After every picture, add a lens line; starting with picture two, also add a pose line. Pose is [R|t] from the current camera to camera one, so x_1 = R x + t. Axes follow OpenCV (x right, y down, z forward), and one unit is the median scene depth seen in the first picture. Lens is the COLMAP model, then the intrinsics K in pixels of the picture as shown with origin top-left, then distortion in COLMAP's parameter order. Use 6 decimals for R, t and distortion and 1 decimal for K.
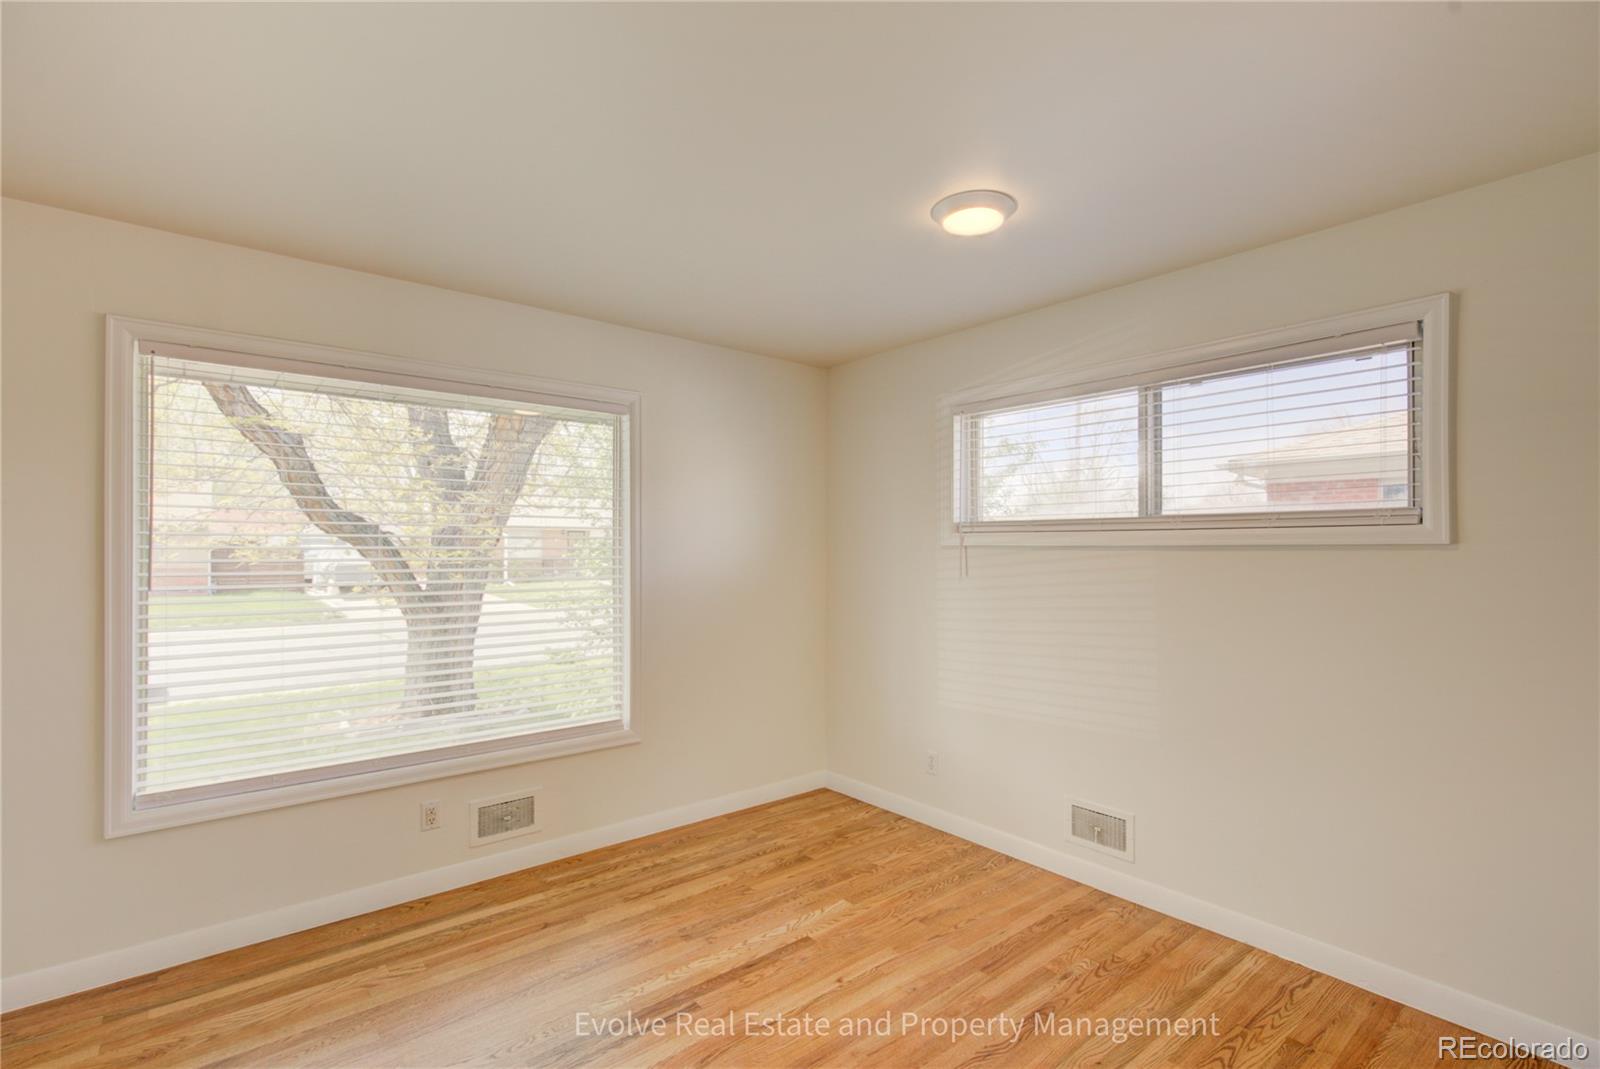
lens RADIAL K [[735.7, 0, 829.3], [0, 735.7, 555.1], [0, 0, 1]] dist [-0.002632, 0.000901]
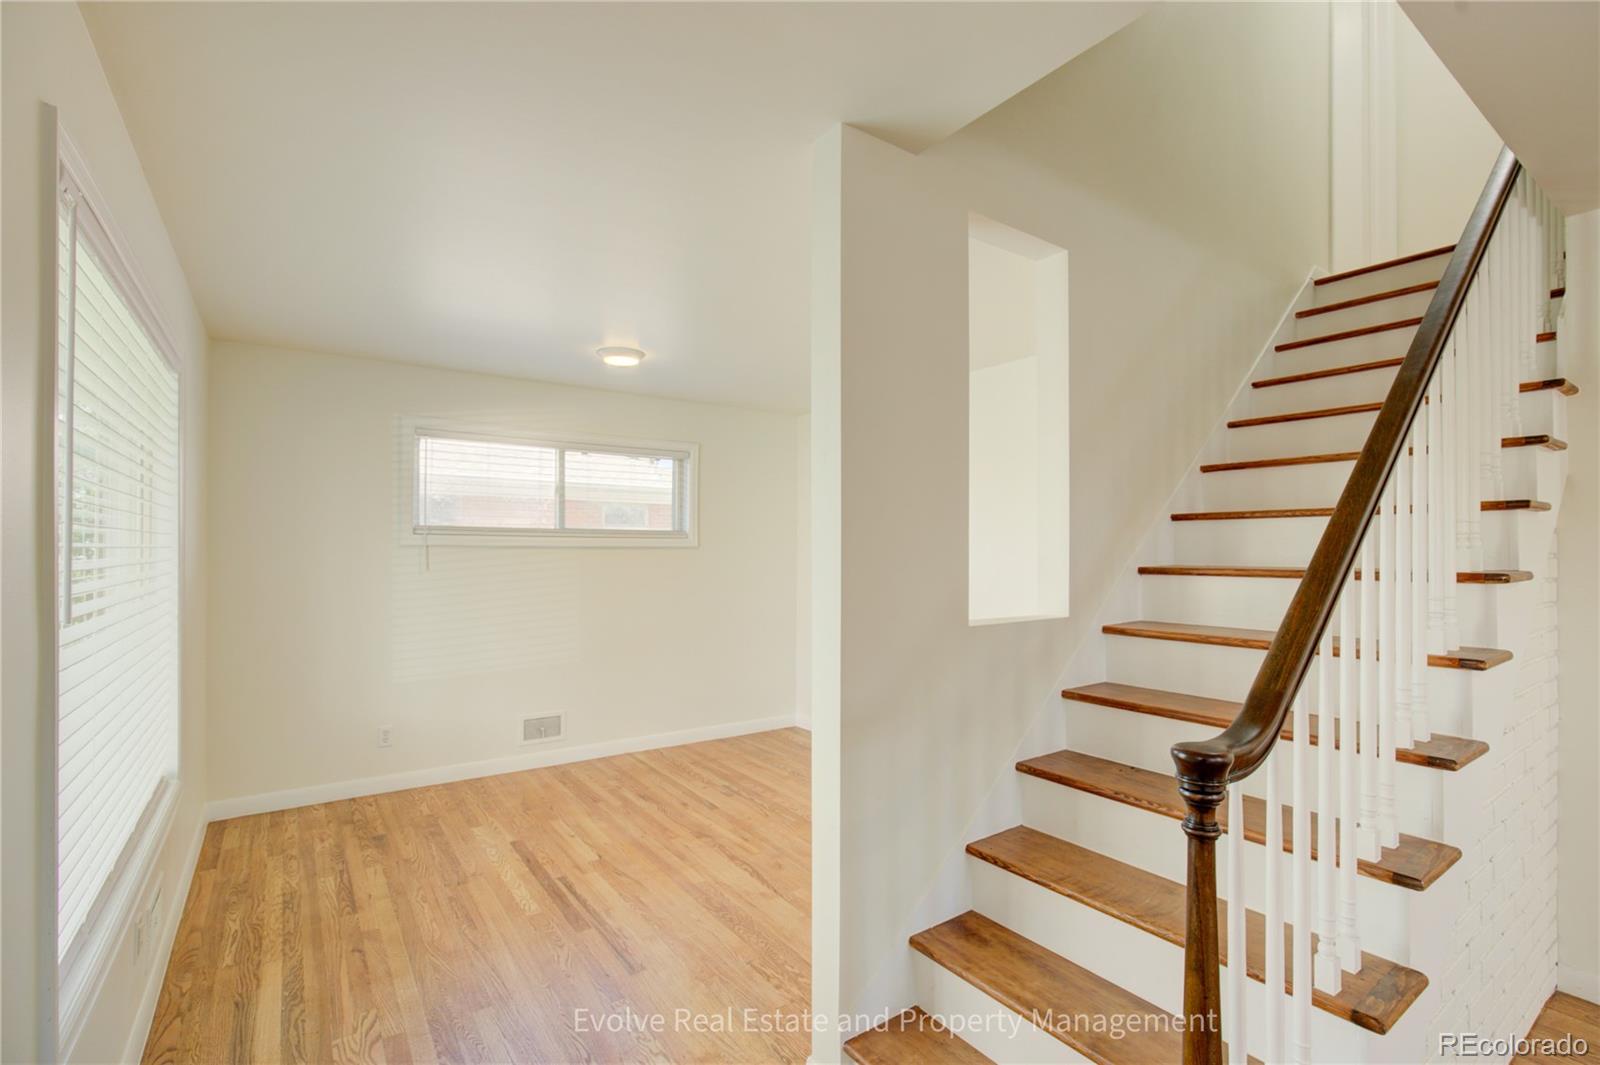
lens RADIAL K [[735.7, 0, 810.5], [0, 735.7, 545.0], [0, 0, 1]] dist [-0.002632, 0.000901]
pose [[0.077935, 0.005985, 0.996941, -1.128830], [0.004889, 0.999968, -0.006385, -0.002768], [-0.996946, 0.005372, 0.077903, 0.309214]]
